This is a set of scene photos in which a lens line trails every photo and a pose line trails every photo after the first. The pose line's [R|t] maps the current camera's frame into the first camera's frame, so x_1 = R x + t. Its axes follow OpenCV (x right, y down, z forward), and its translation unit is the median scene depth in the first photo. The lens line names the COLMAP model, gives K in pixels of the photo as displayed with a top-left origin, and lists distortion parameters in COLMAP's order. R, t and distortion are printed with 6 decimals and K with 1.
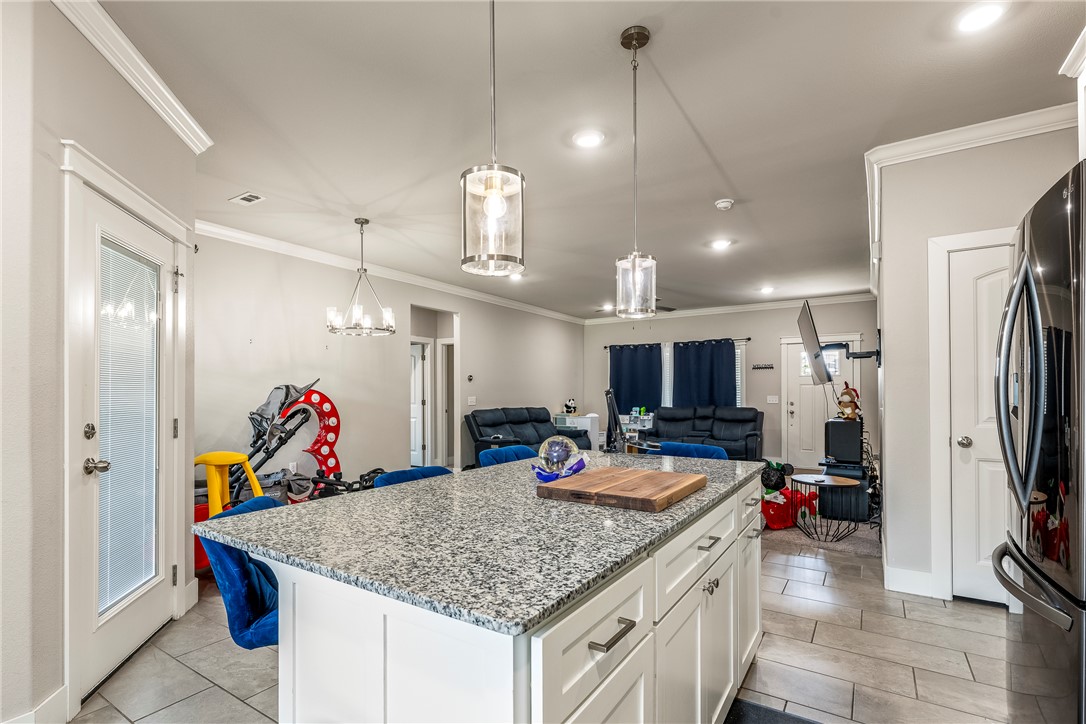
lens RADIAL K [[489.5, 0, 532.8], [0, 489.5, 390.7], [0, 0, 1]] dist [-0.000846, 0.000123]
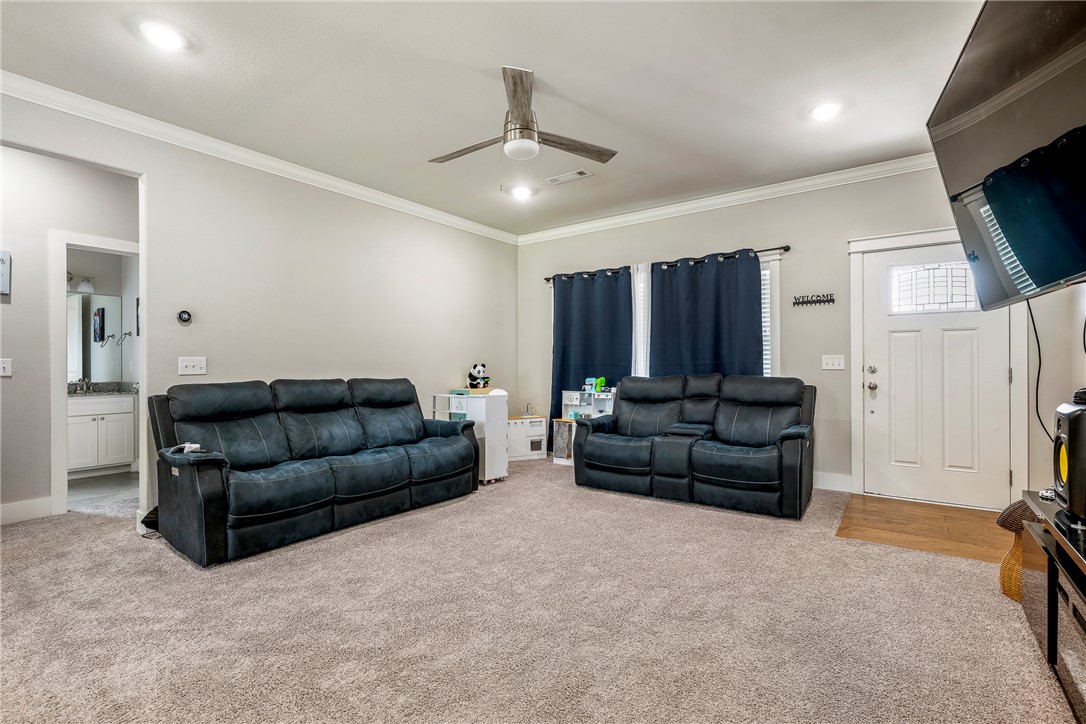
lens RADIAL K [[517.0, 0, 541.7], [0, 517.0, 365.7], [0, 0, 1]] dist [0.004592, 0.000534]
pose [[0.999686, -0.003088, -0.024871, 0.180916], [0.003311, 0.999955, 0.008924, 0.014795], [0.024843, -0.009004, 0.999651, 0.410844]]
